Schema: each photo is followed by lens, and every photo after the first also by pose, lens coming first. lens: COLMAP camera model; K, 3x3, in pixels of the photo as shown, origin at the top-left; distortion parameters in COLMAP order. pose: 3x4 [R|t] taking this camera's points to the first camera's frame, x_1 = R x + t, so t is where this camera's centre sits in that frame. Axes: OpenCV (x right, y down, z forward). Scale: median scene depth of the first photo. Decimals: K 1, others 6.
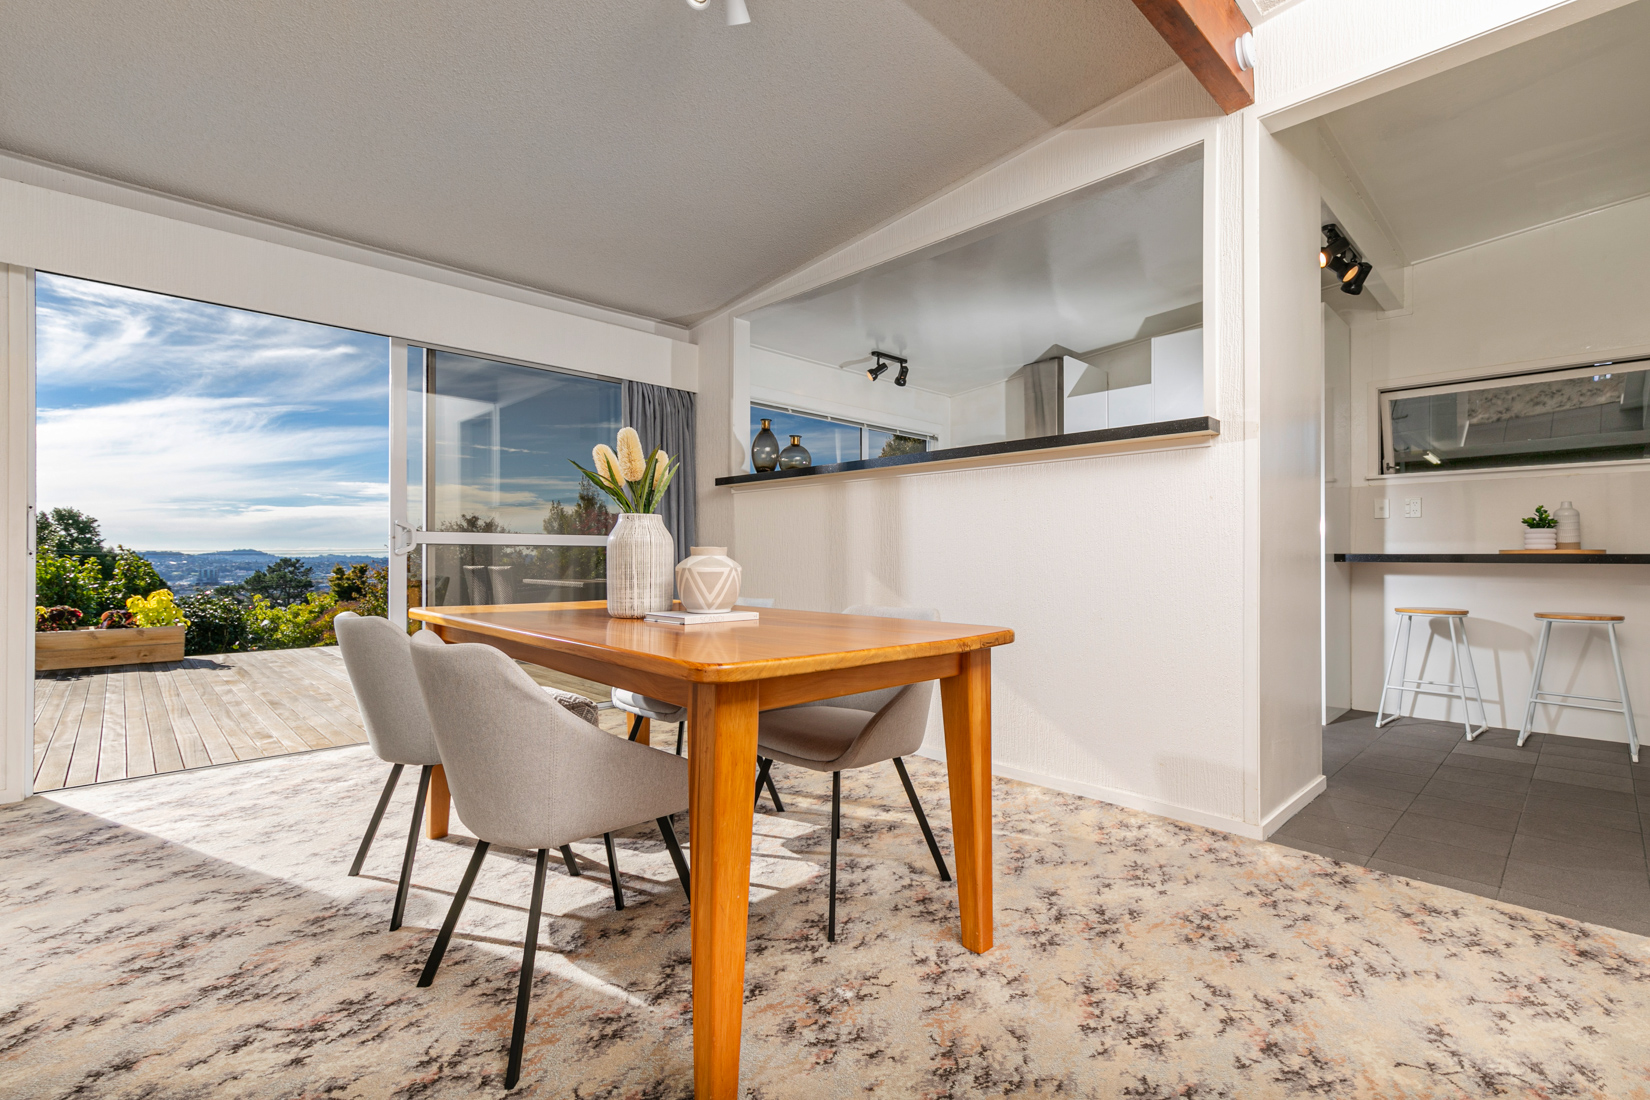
lens RADIAL K [[744.4, 0, 831.3], [0, 744.4, 556.0], [0, 0, 1]] dist [0.007640, -0.000229]
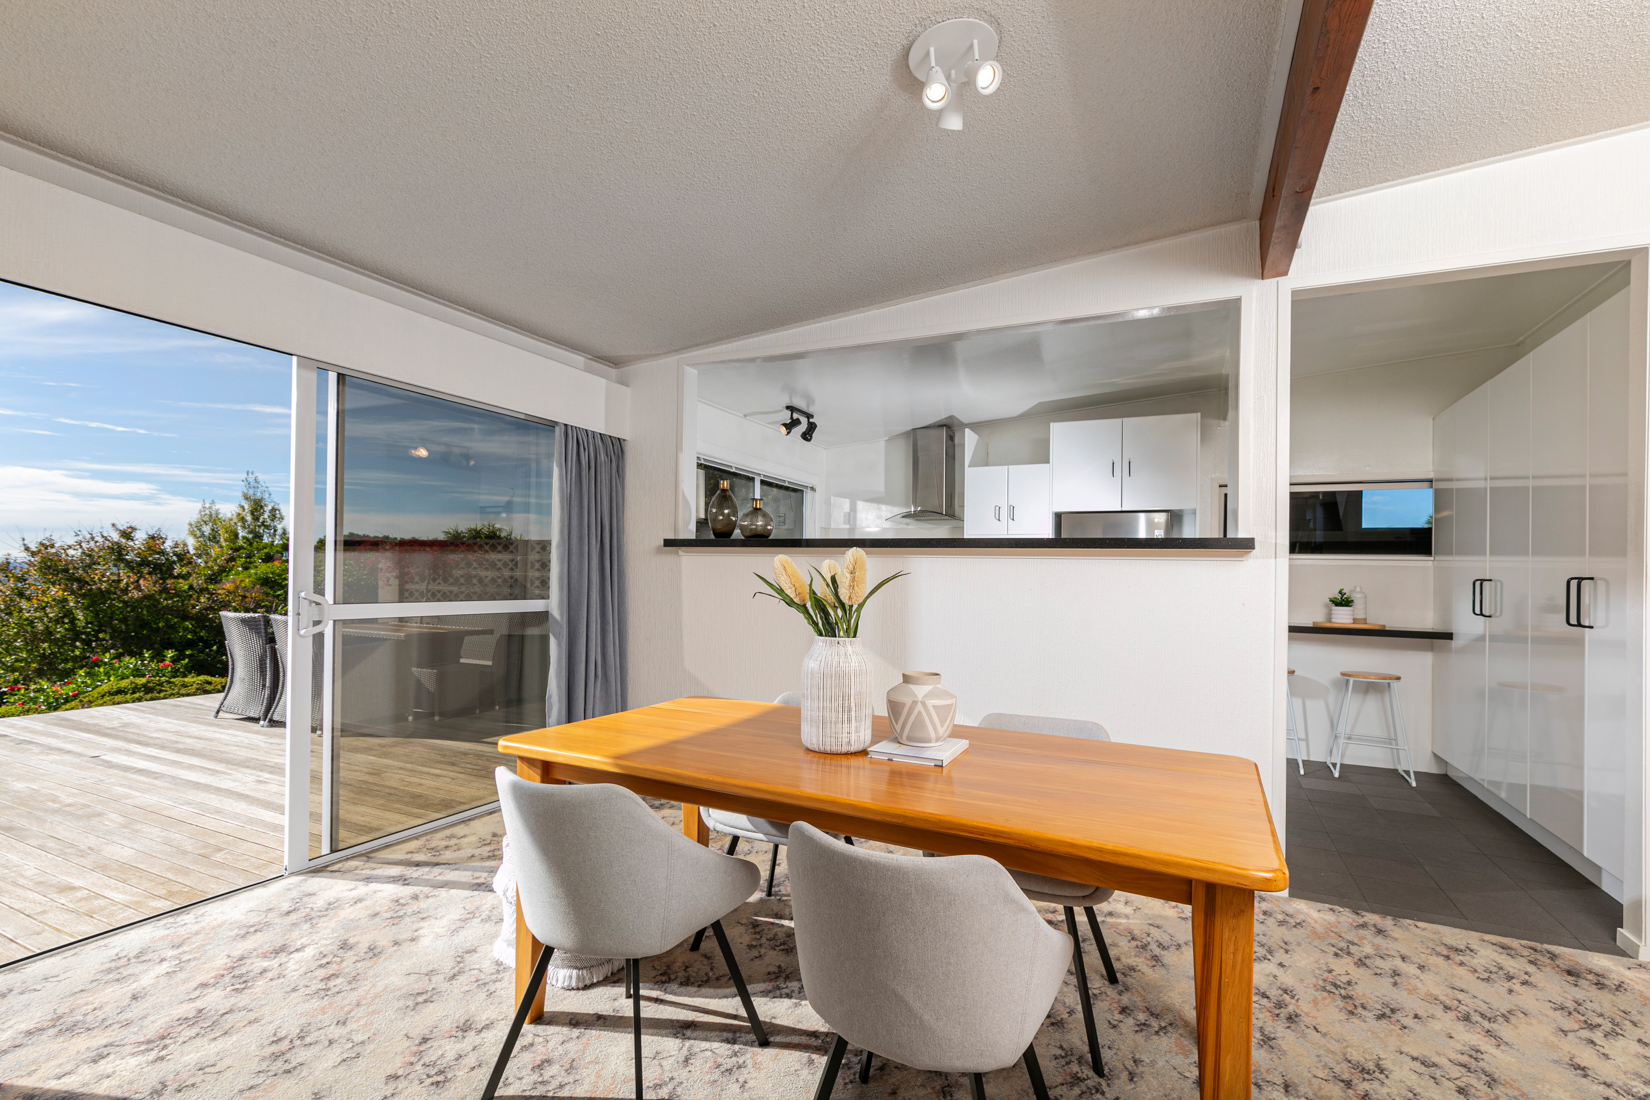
lens RADIAL K [[746.6, 0, 819.5], [0, 746.6, 577.3], [0, 0, 1]] dist [0.010846, -0.000355]
pose [[0.941422, 0.014922, 0.336901, -0.285094], [-0.016974, 0.999851, 0.003146, -0.063441], [-0.336804, -0.008680, 0.941535, 0.068814]]
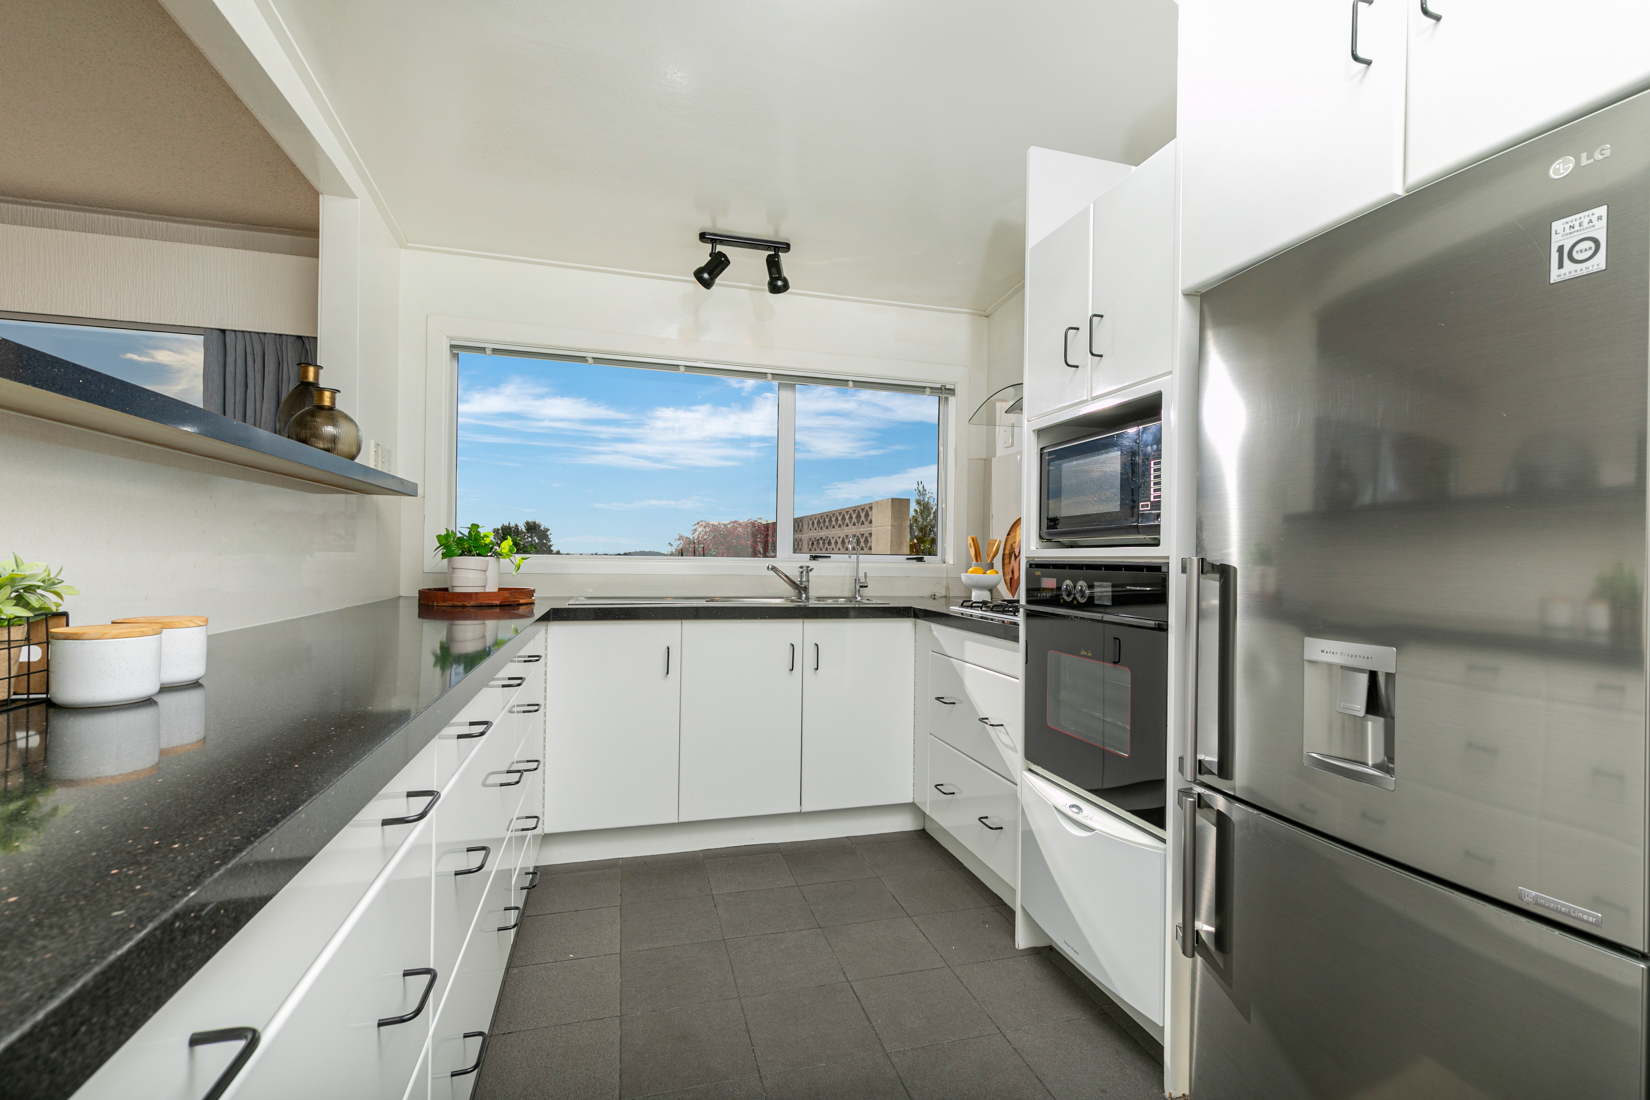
lens RADIAL K [[744.4, 0, 831.3], [0, 744.4, 556.0], [0, 0, 1]] dist [0.007640, -0.000229]
pose [[0.886032, 0.012638, -0.463452, 0.474371], [-0.014477, 0.999895, -0.000411, -0.056586], [0.463399, 0.007074, 0.886122, 0.703359]]
